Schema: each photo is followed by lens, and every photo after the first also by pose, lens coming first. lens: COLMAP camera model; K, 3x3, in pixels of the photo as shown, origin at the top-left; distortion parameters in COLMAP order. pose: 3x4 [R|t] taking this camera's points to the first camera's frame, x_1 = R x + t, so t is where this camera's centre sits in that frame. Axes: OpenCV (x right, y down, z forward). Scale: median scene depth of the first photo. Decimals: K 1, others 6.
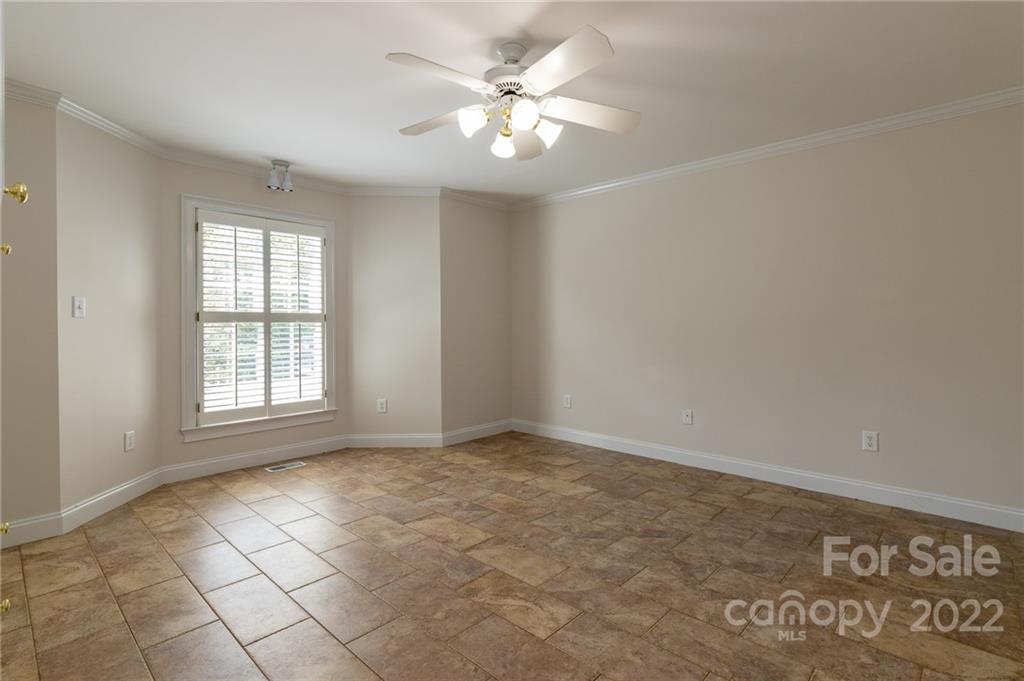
lens RADIAL K [[495.4, 0, 514.3], [0, 495.4, 329.0], [0, 0, 1]] dist [-0.001914, -0.000464]
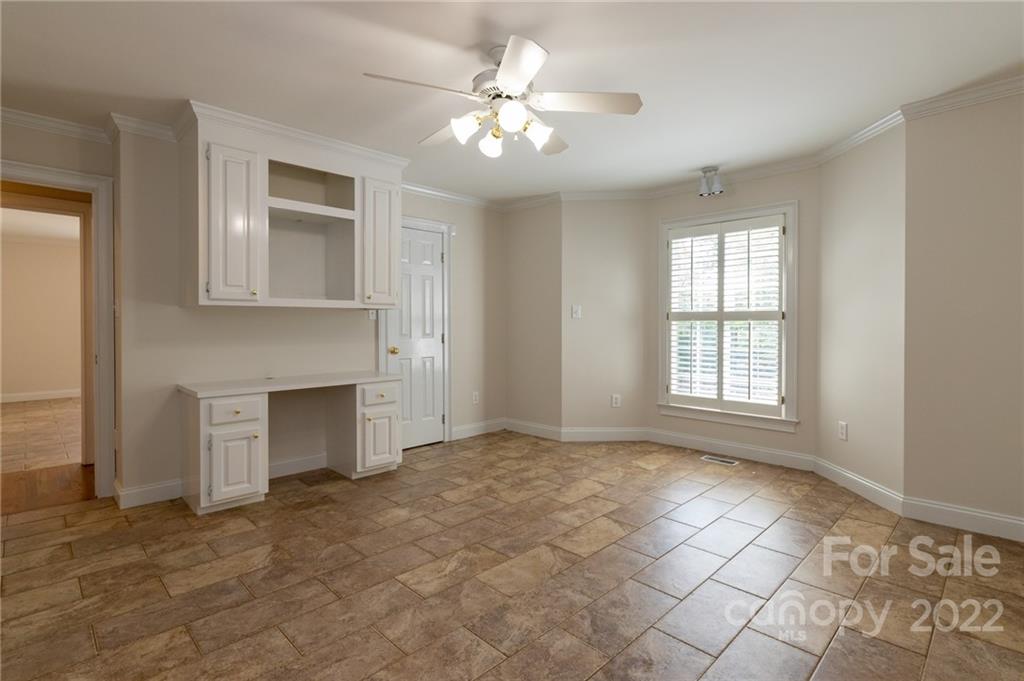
lens RADIAL K [[495.4, 0, 514.3], [0, 495.4, 329.0], [0, 0, 1]] dist [-0.001914, -0.000464]
pose [[-0.031019, 0.014917, -0.999407, 0.617424], [-0.009968, 0.999834, 0.015233, -0.008216], [0.999469, 0.010435, -0.030865, 0.642045]]
